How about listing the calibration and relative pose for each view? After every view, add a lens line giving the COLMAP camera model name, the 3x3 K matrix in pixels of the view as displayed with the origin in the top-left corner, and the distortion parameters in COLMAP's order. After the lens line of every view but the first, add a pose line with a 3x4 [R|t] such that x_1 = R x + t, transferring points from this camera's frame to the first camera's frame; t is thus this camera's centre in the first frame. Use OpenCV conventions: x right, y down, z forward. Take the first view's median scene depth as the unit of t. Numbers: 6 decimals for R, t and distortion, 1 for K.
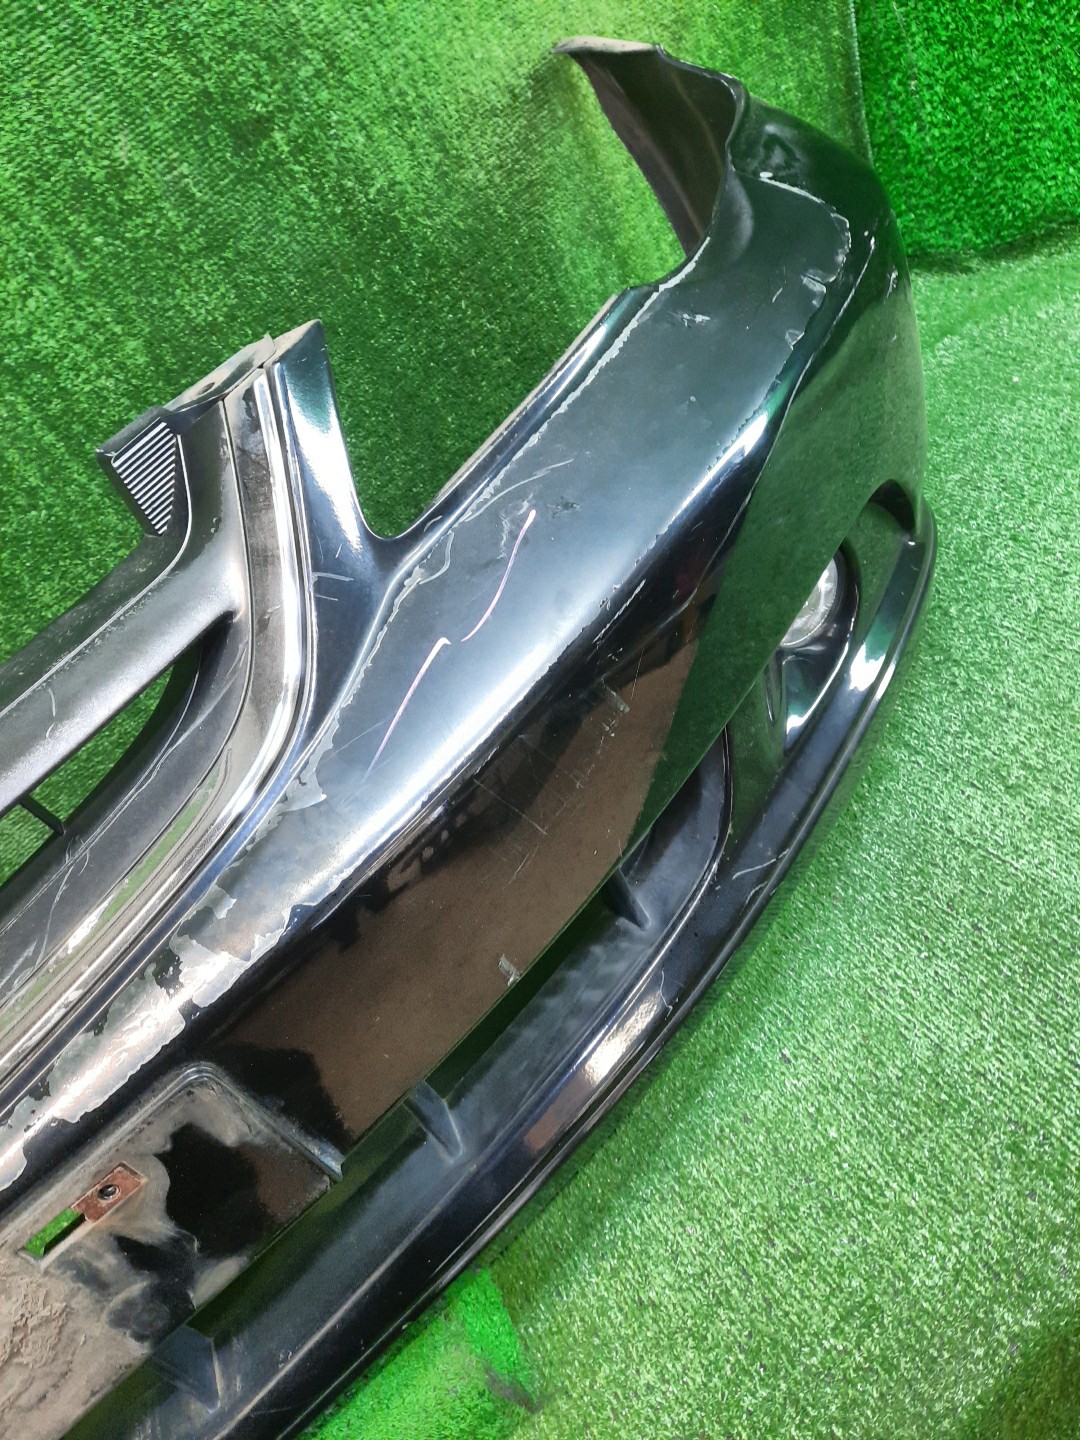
lens RADIAL K [[1081.7, 0, 540.0], [0, 1081.7, 720.0], [0, 0, 1]] dist [0.009324, -0.004753]
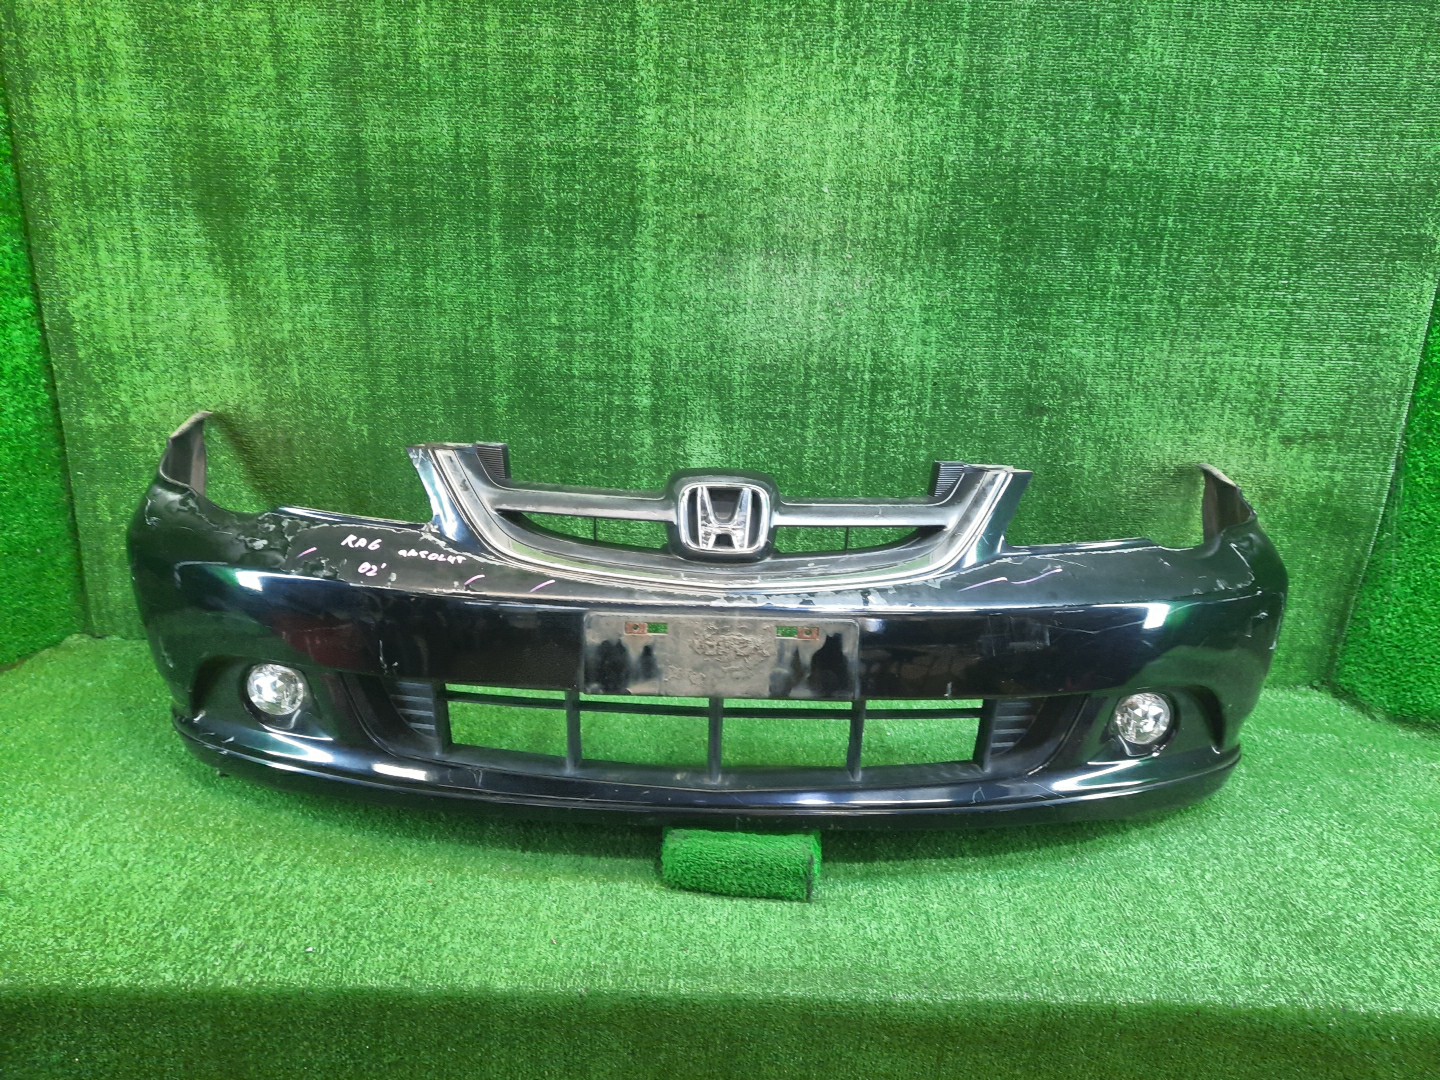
lens RADIAL K [[1081.7, 0, 714.6], [0, 1081.7, 533.2], [0, 0, 1]] dist [0.009324, -0.004753]
pose [[0.746454, 0.561830, -0.356585, 0.190208], [-0.654113, 0.717947, -0.238093, 0.684569], [0.122241, 0.410972, 0.903415, -1.112180]]
